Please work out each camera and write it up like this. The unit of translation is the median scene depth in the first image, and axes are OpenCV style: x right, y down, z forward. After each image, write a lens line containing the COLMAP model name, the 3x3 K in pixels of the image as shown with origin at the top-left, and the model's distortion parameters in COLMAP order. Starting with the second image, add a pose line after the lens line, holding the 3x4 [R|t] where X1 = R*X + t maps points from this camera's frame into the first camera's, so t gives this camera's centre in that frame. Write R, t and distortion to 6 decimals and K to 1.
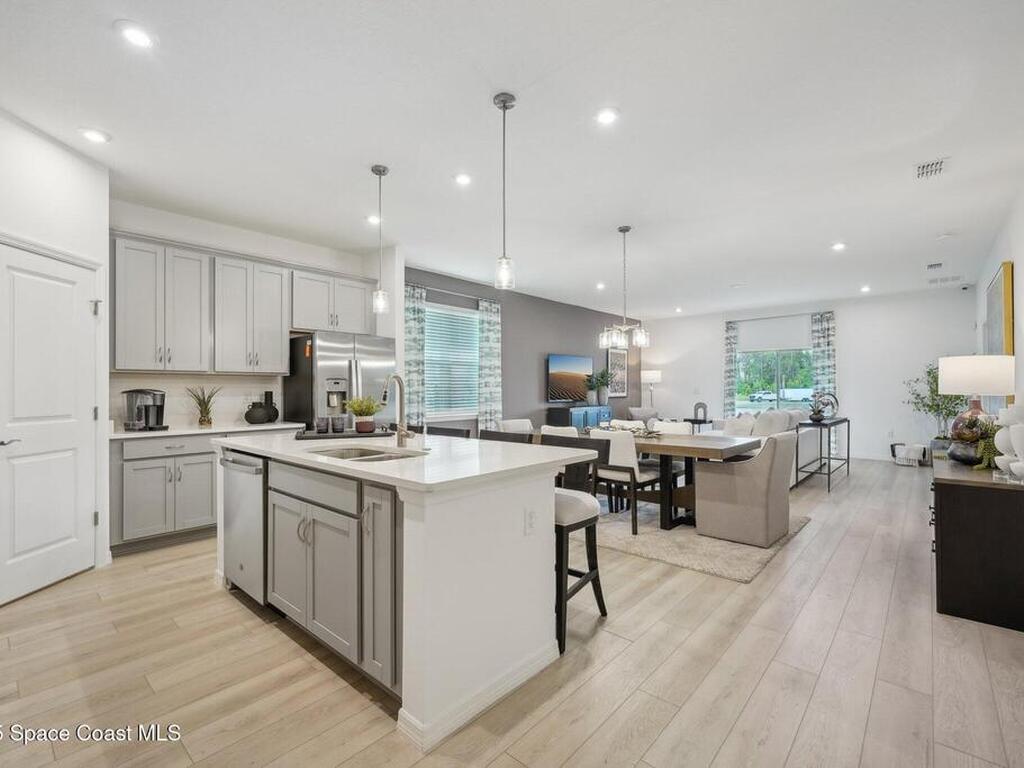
lens RADIAL K [[469.8, 0, 507.4], [0, 469.8, 383.8], [0, 0, 1]] dist [-0.007238, 0.002761]
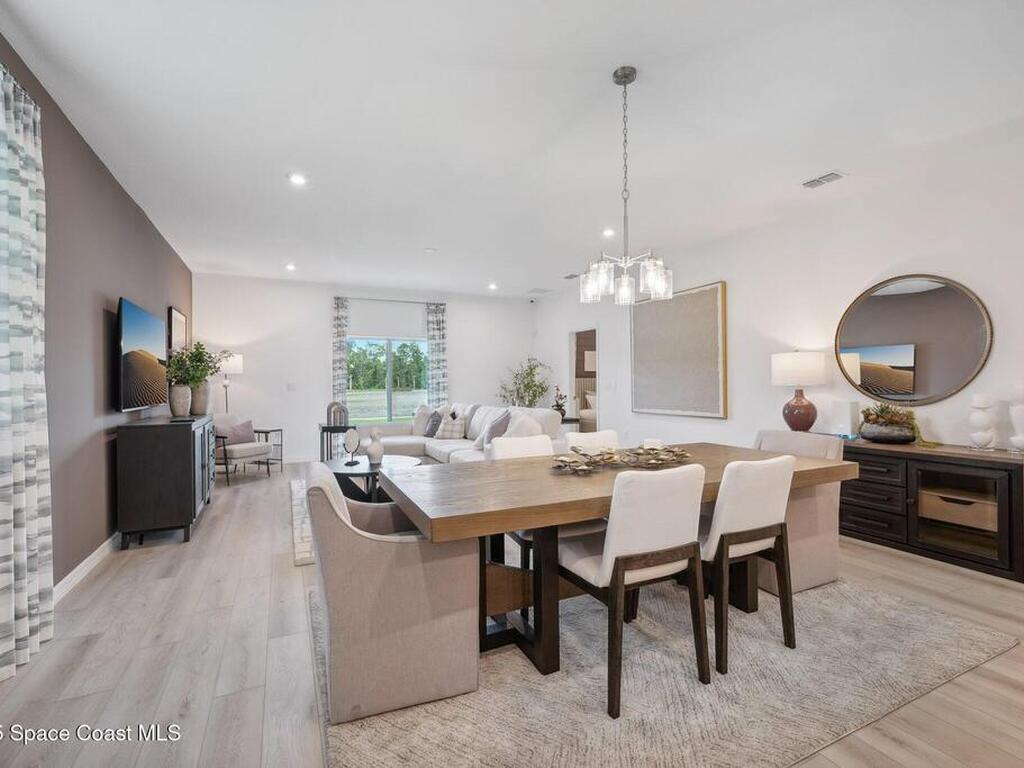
lens RADIAL K [[469.8, 0, 522.7], [0, 469.8, 386.5], [0, 0, 1]] dist [-0.007238, 0.002761]
pose [[0.382713, -0.003006, 0.923862, -0.360554], [-0.008185, 0.999944, 0.006644, 0.023219], [-0.923831, -0.010104, 0.382667, 1.149271]]
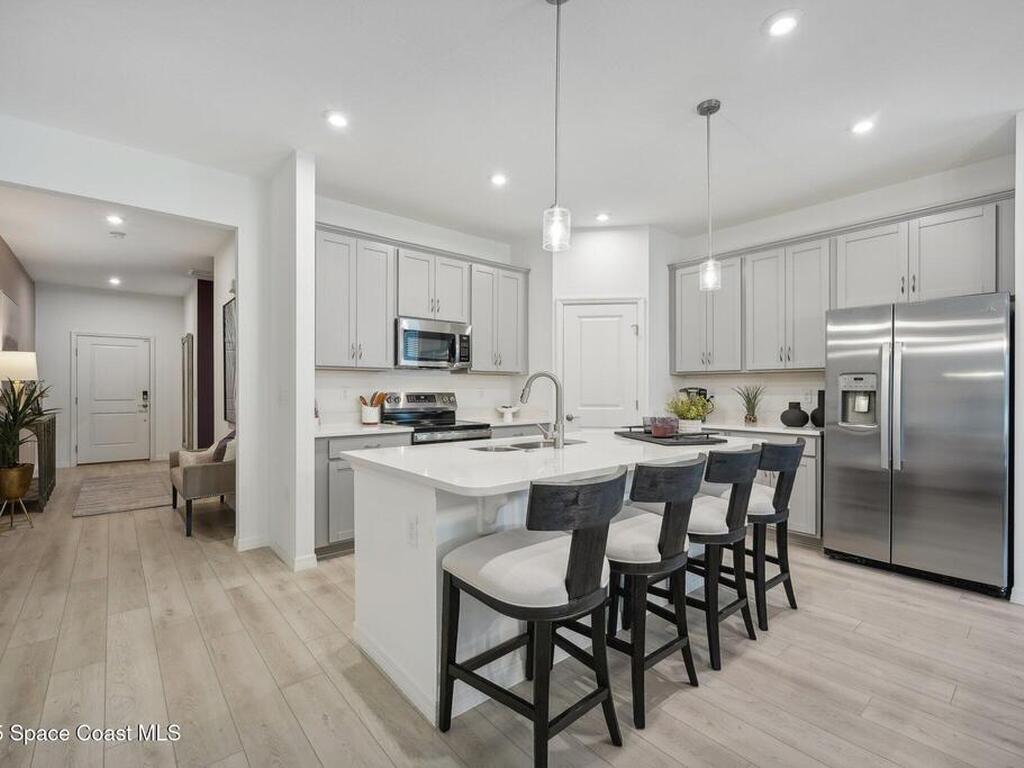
lens RADIAL K [[469.8, 0, 515.8], [0, 469.8, 393.0], [0, 0, 1]] dist [-0.007238, 0.002761]
pose [[-0.132952, 0.011532, -0.991055, 0.497216], [0.010910, 0.999889, 0.010172, 0.008299], [0.991062, -0.009460, -0.133063, 0.713647]]
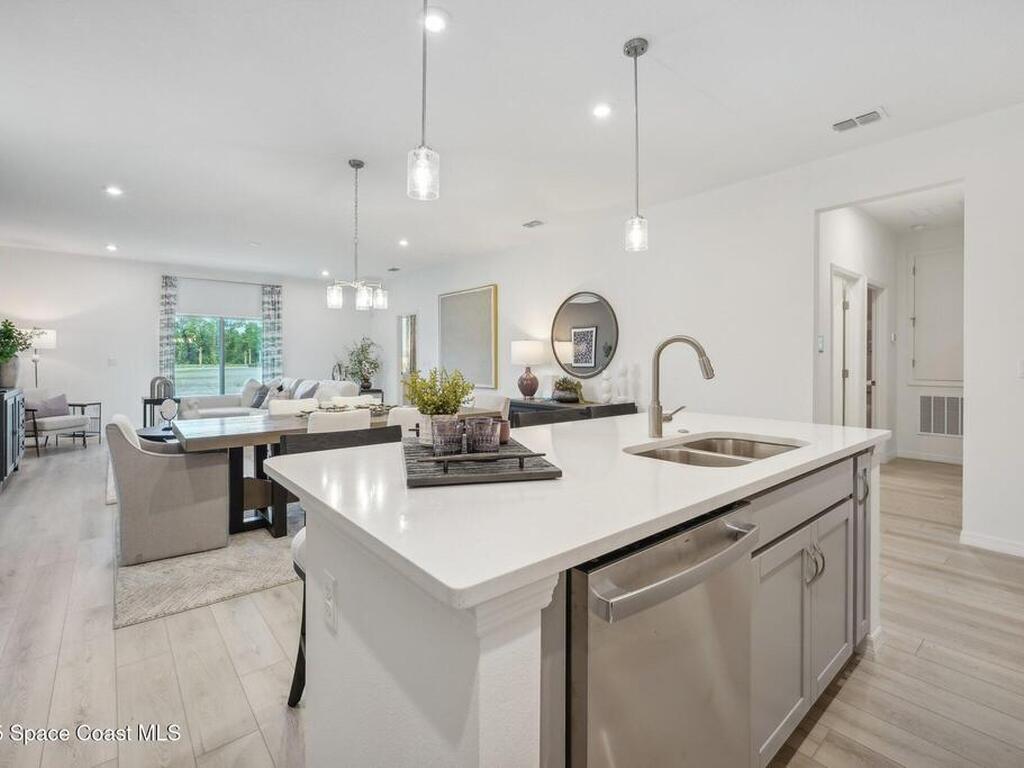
lens RADIAL K [[469.8, 0, 514.4], [0, 469.8, 361.1], [0, 0, 1]] dist [-0.007238, 0.002761]
pose [[0.151710, 0.002135, 0.988423, -0.654766], [-0.016463, 0.999864, 0.000367, 0.012595], [-0.988288, -0.016328, 0.151724, 0.767974]]
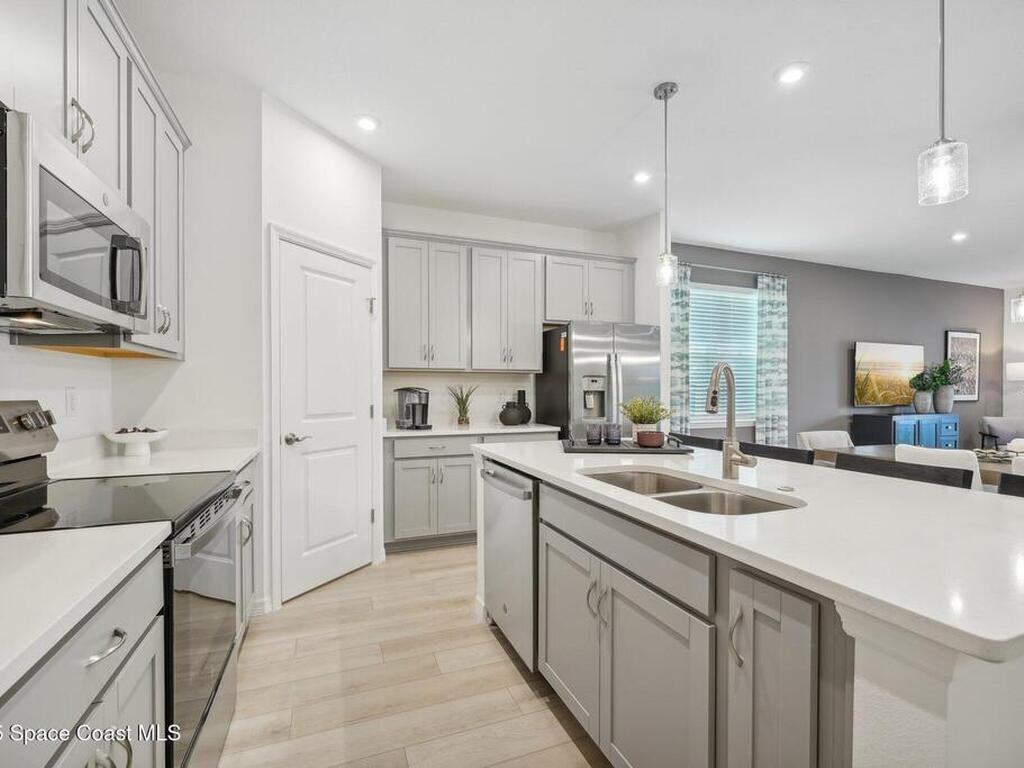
lens RADIAL K [[469.8, 0, 506.5], [0, 469.8, 392.4], [0, 0, 1]] dist [-0.007238, 0.002761]
pose [[0.889252, 0.007019, -0.457364, -0.141500], [0.001587, 0.999829, 0.018431, 0.003890], [0.457415, -0.017116, 0.889089, 0.205999]]
